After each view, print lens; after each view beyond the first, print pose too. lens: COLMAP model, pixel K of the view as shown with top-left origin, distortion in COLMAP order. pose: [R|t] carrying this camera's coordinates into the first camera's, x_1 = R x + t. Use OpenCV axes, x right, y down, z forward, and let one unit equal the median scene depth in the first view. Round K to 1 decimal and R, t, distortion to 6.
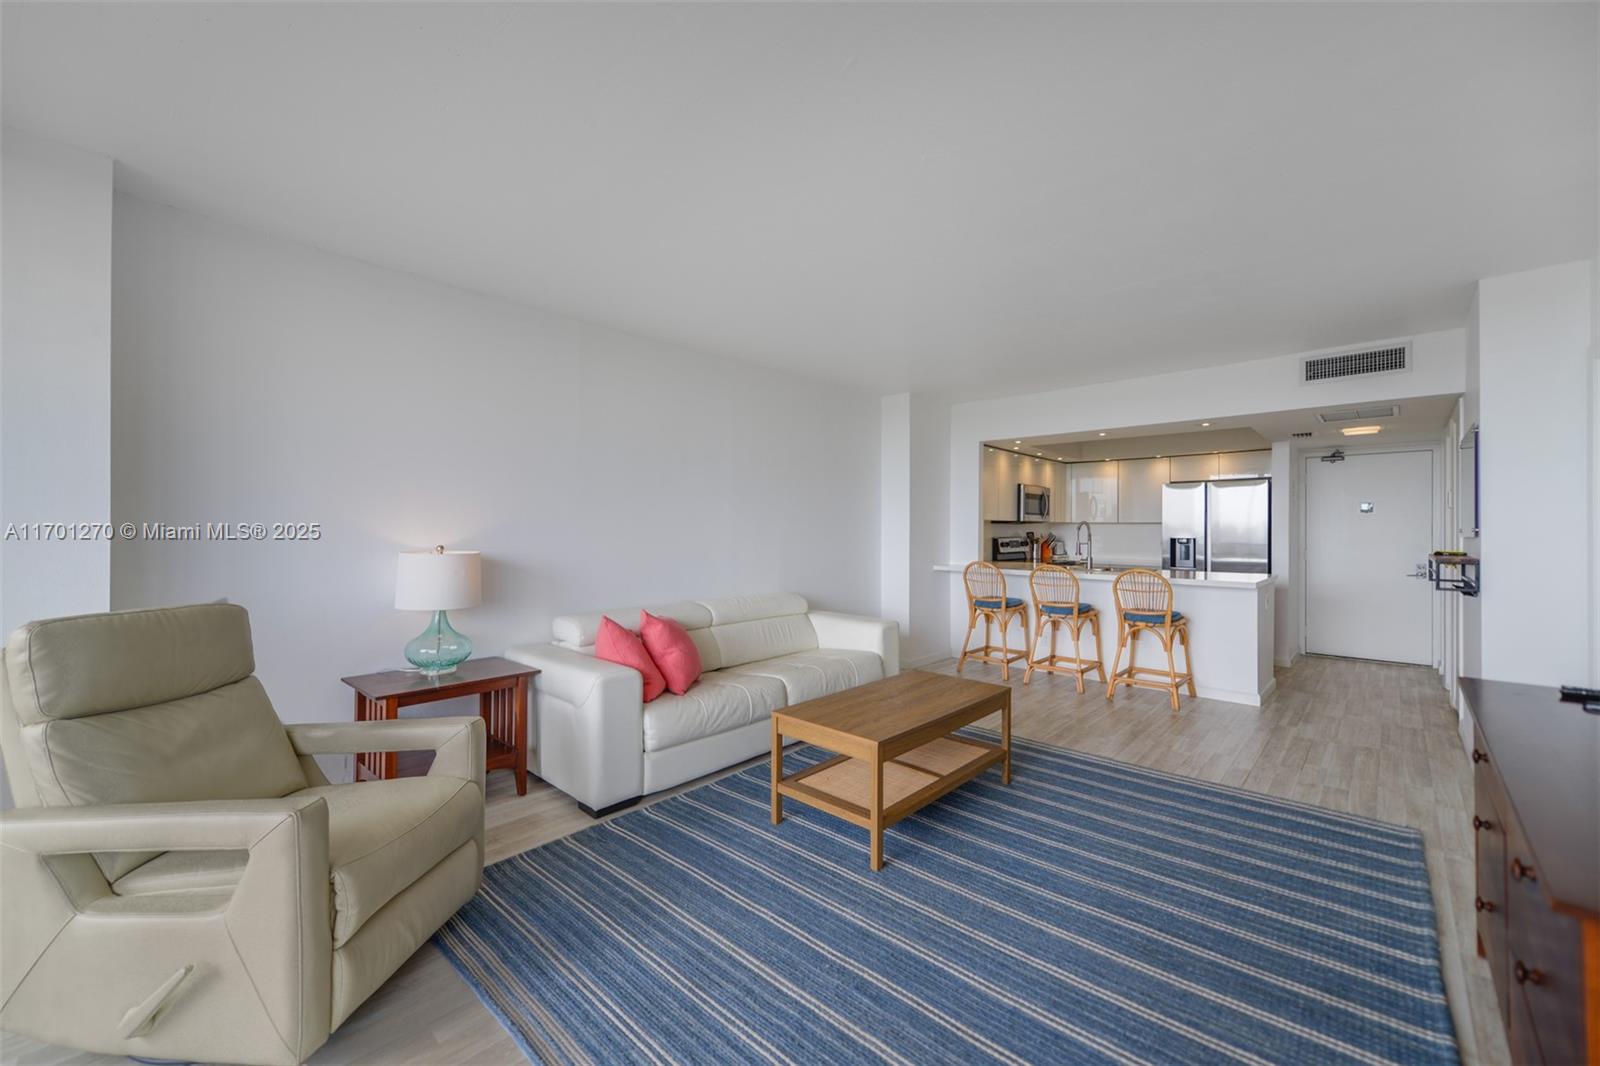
lens RADIAL K [[630.4, 0, 800.0], [0, 630.4, 533.0], [0, 0, 1]] dist [0.001877, -0.000026]
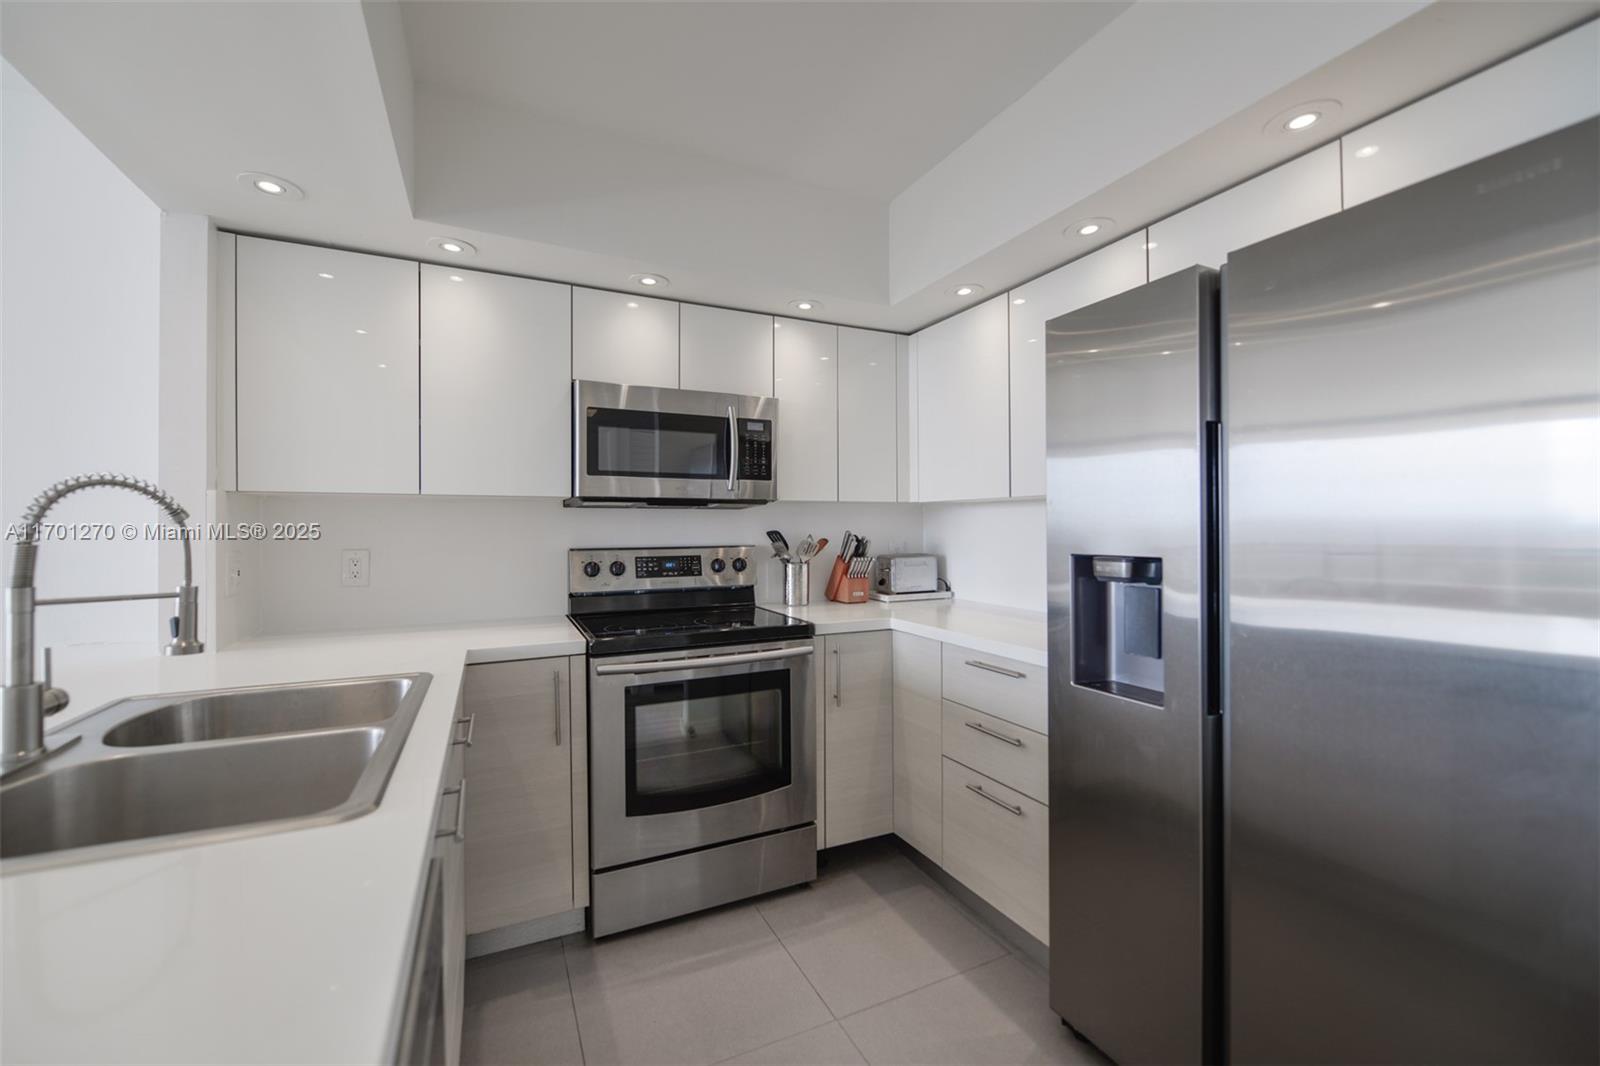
lens RADIAL K [[639.9, 0, 794.2], [0, 639.9, 529.1], [0, 0, 1]] dist [0.002203, -0.005209]
pose [[0.926958, -0.010871, -0.375007, 0.803066], [0.008713, 0.999934, -0.007451, 0.000047], [0.375064, 0.003639, 0.926992, 1.038445]]
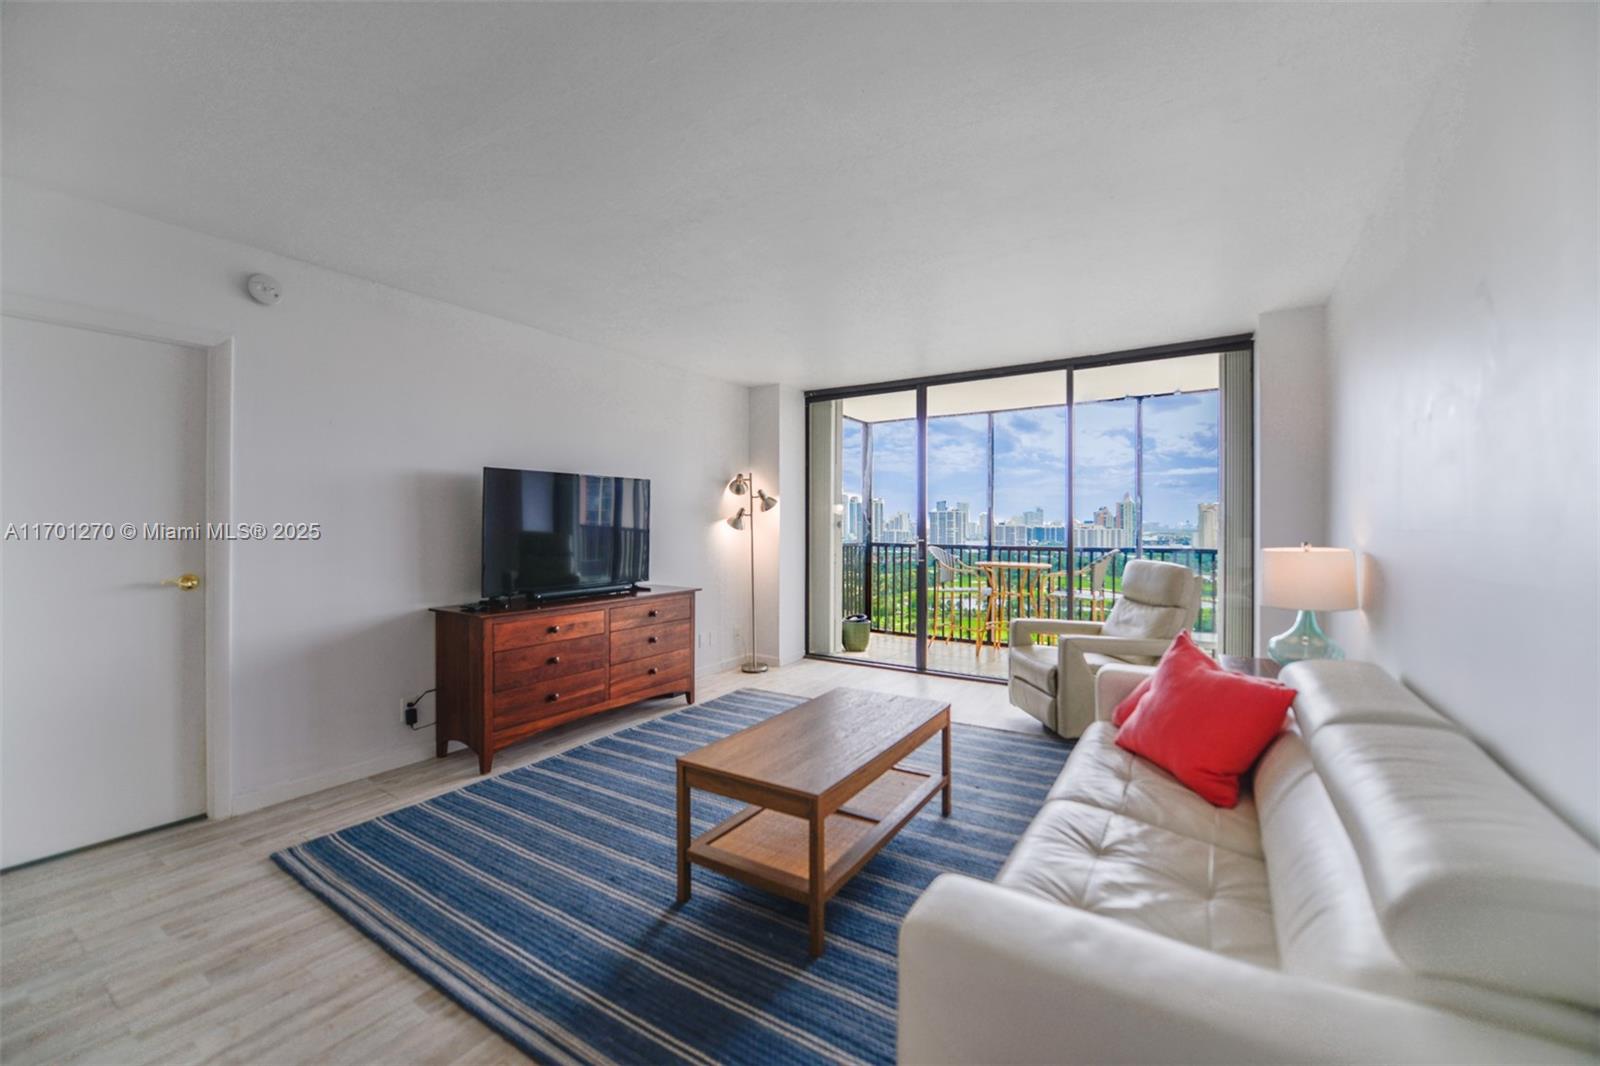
lens RADIAL K [[643.8, 0, 776.4], [0, 643.8, 527.8], [0, 0, 1]] dist [0.000882, -0.016185]
pose [[-0.988553, -0.002018, -0.150860, 0.214210], [-0.003509, 0.999948, 0.009615, -0.007440], [0.150833, 0.010034, -0.988508, 1.090116]]
